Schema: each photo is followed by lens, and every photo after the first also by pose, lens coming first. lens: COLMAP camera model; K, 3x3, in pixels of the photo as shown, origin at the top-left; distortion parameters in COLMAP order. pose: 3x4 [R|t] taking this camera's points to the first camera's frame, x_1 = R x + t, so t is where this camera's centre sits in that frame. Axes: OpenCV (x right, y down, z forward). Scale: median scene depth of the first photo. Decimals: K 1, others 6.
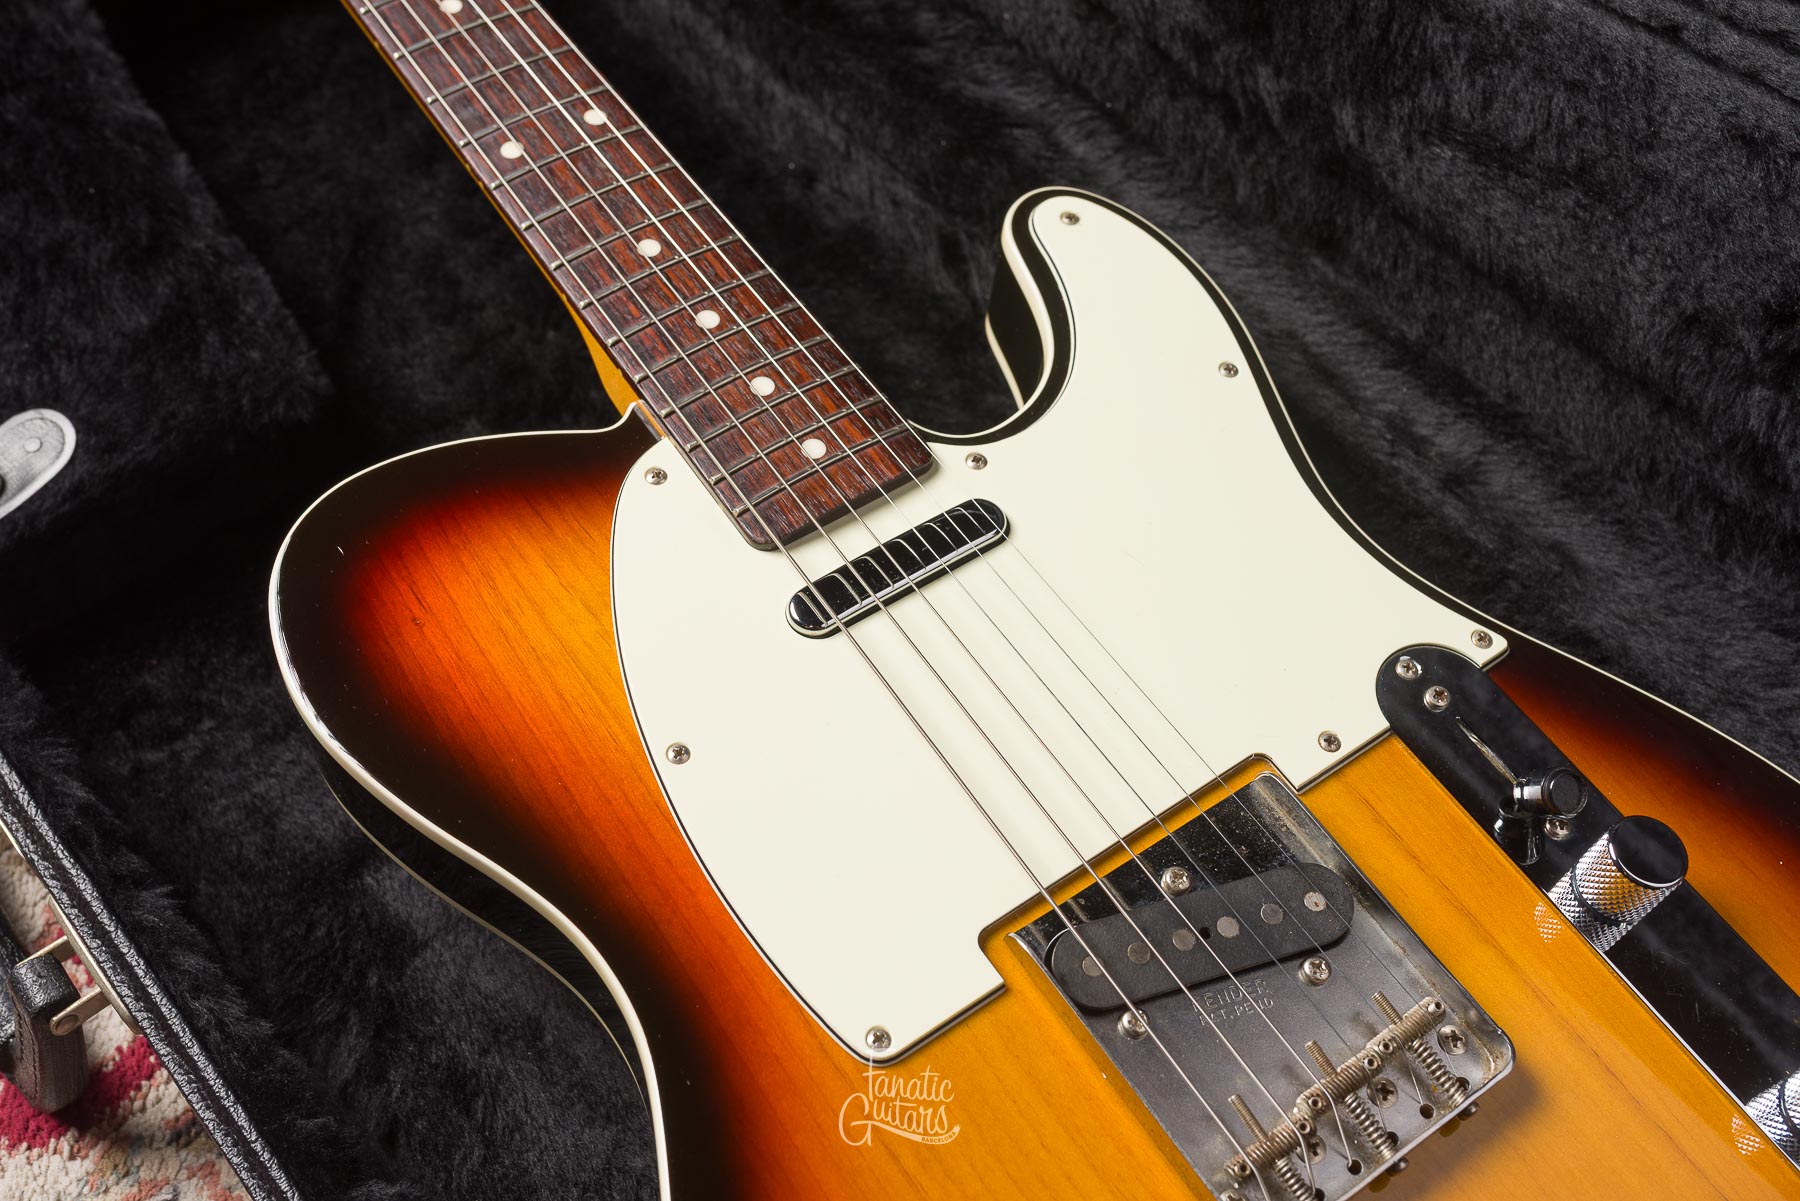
lens RADIAL K [[1767.6, 0, 899.0], [0, 1767.6, 598.2], [0, 0, 1]] dist [0.002046, -0.007476]
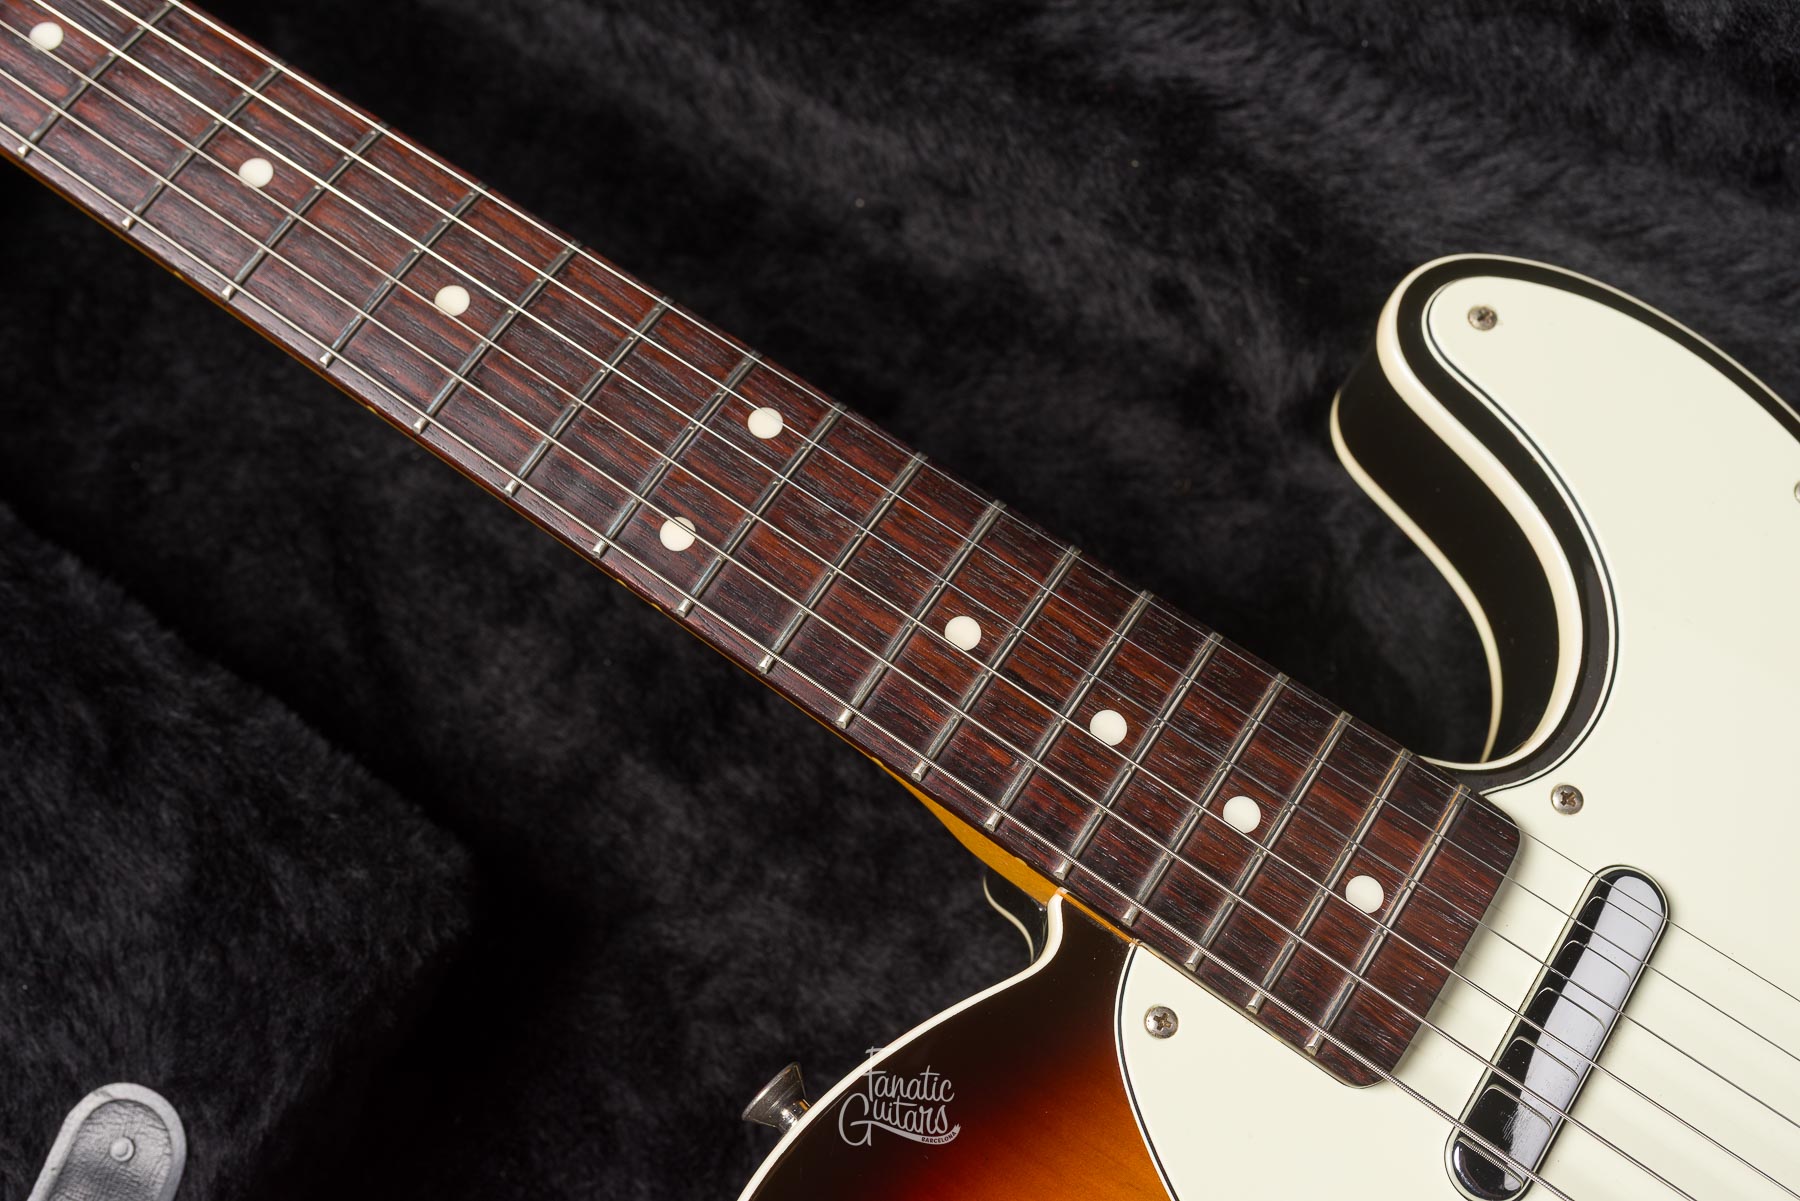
lens RADIAL K [[1804.4, 0, 896.6], [0, 1804.4, 600.1], [0, 0, 1]] dist [0.003829, 0.003545]
pose [[0.935905, -0.347065, 0.060231, -0.187391], [0.321641, 0.911707, 0.255611, -0.360562], [-0.143626, -0.219855, 0.964902, 0.348771]]
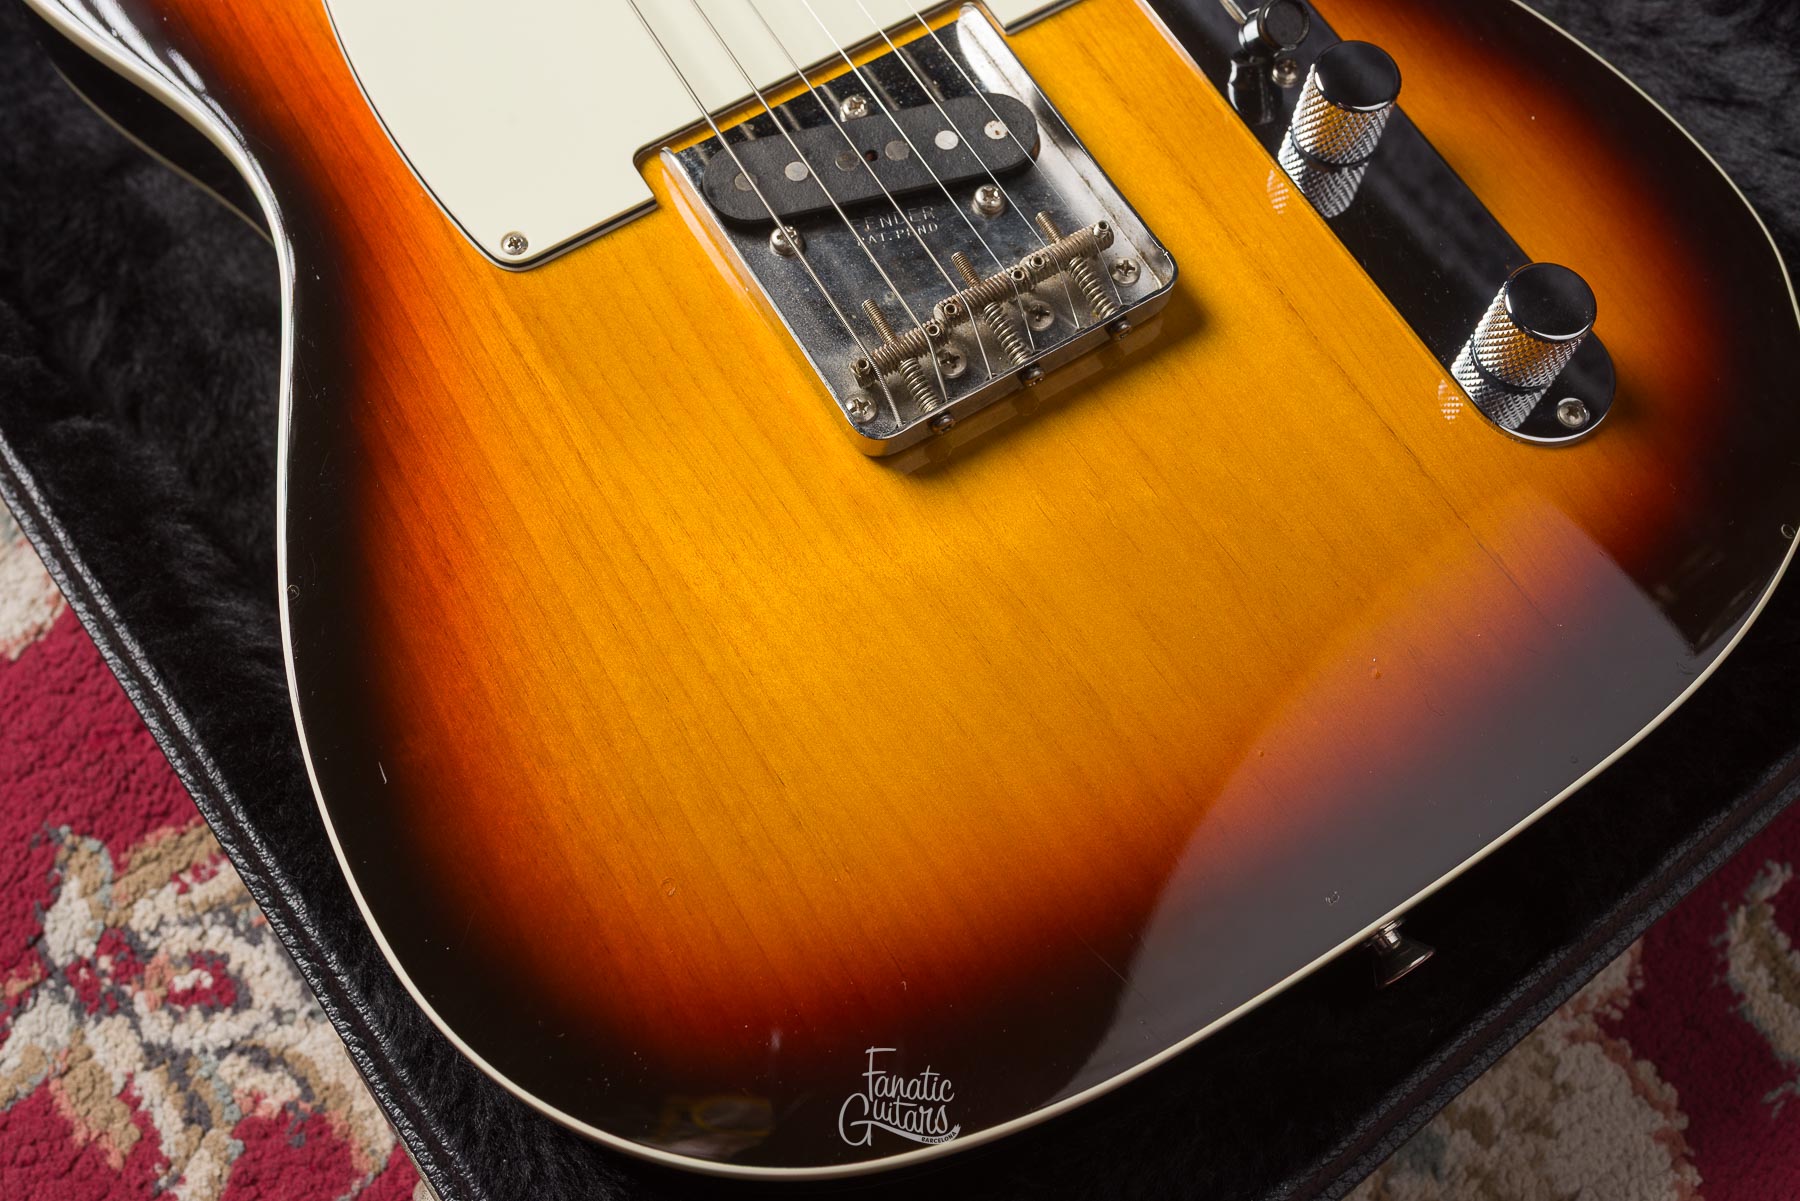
lens RADIAL K [[1788.3, 0, 897.7], [0, 1788.3, 597.5], [0, 0, 1]] dist [0.000415, 0.000636]
pose [[0.996252, 0.032081, -0.080326, 0.205009], [-0.015915, 0.980806, 0.194333, 0.177419], [0.085019, -0.192327, 0.977641, 0.012839]]
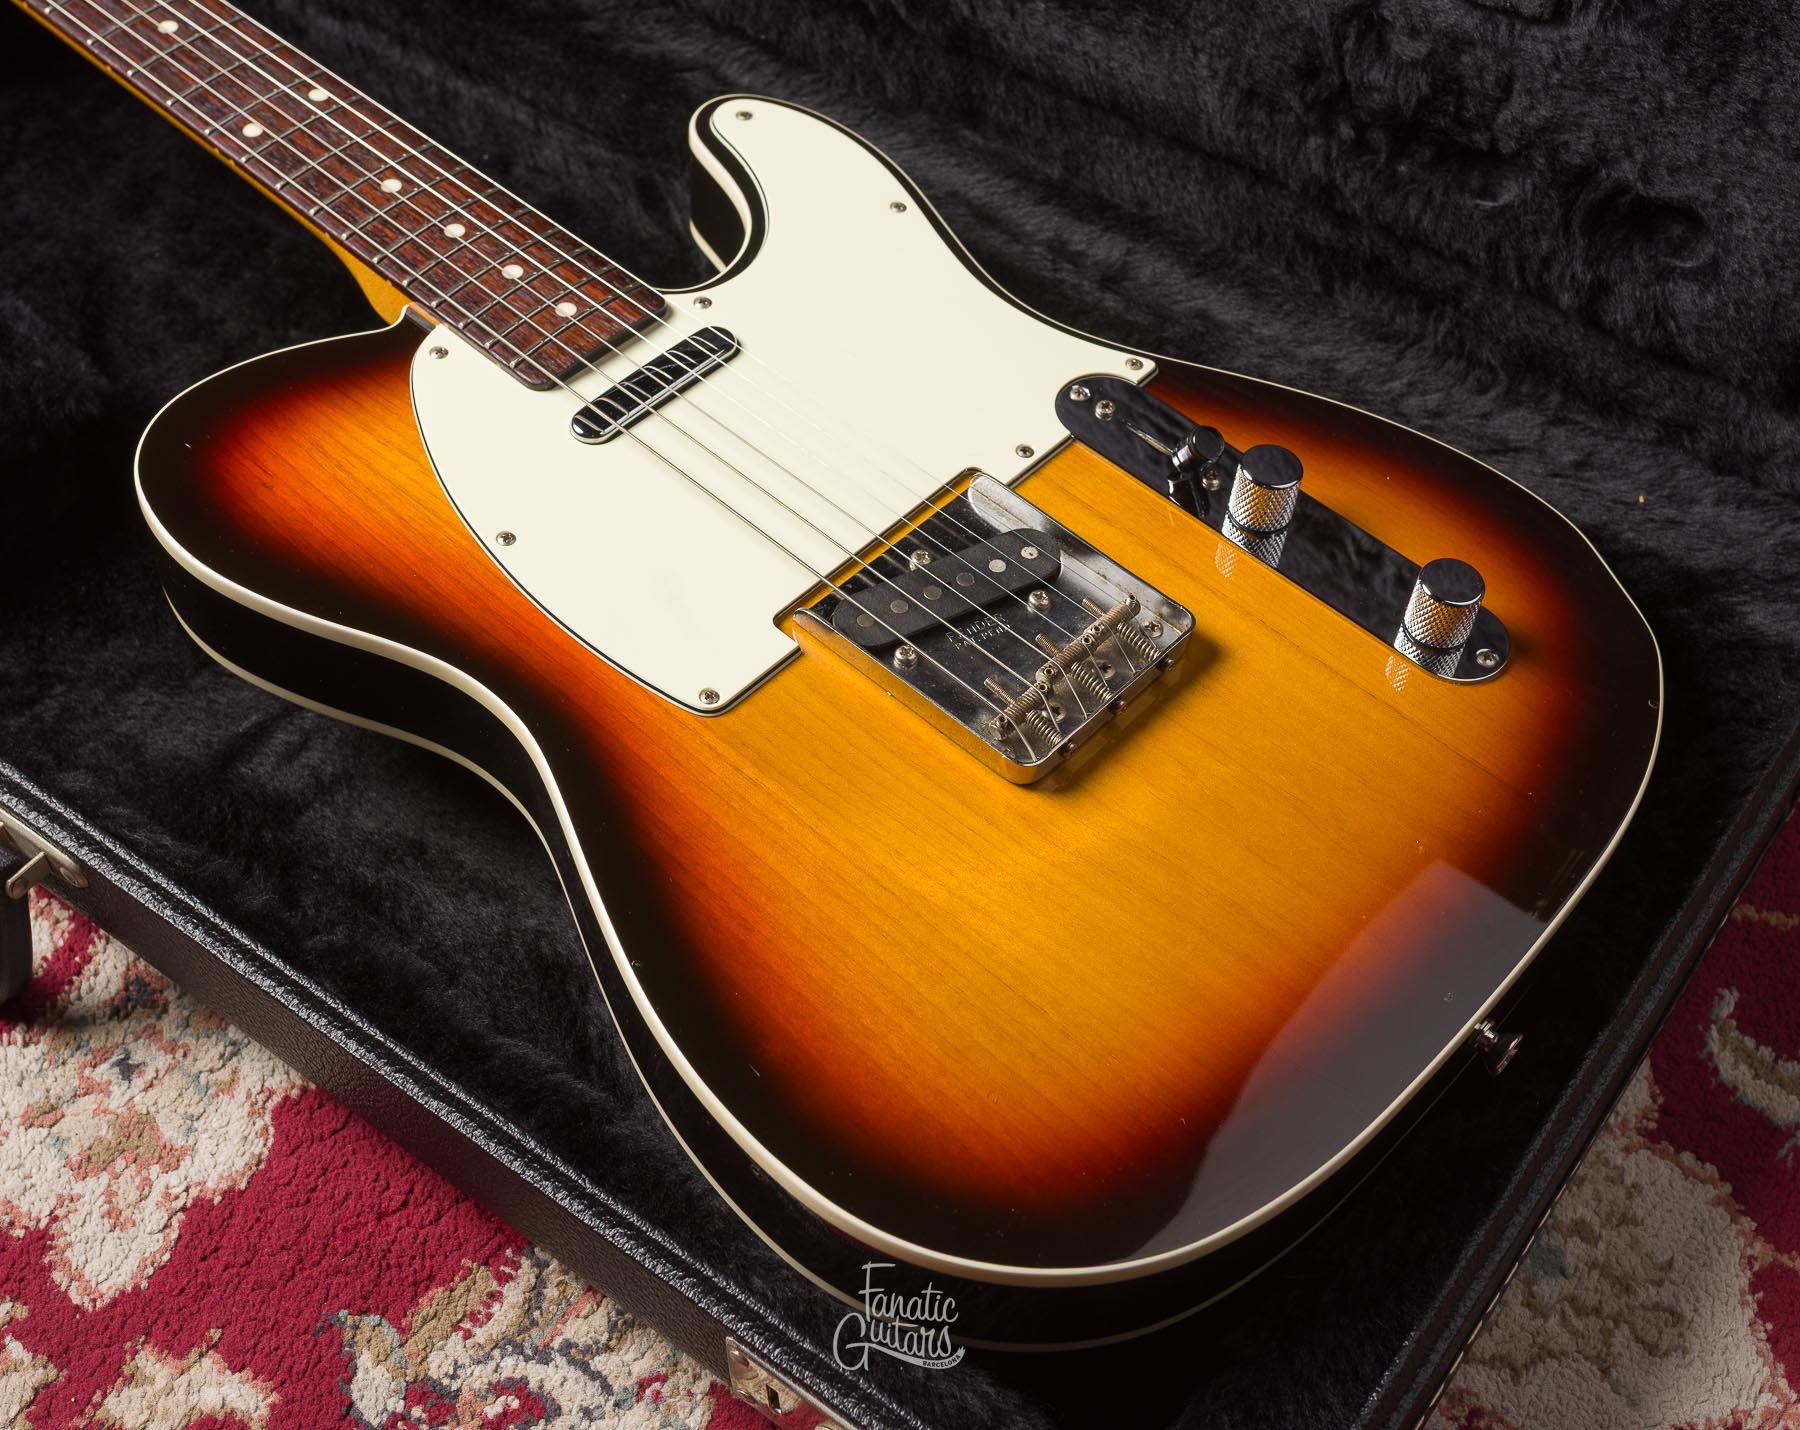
lens RADIAL K [[2261.4, 0, 905.2], [0, 2261.4, 712.2], [0, 0, 1]] dist [0.003082, -0.017079]
pose [[0.974966, -0.188226, 0.118371, -0.049785], [0.196543, 0.978473, -0.062932, 0.281950], [-0.103977, 0.084622, 0.990973, -0.450029]]
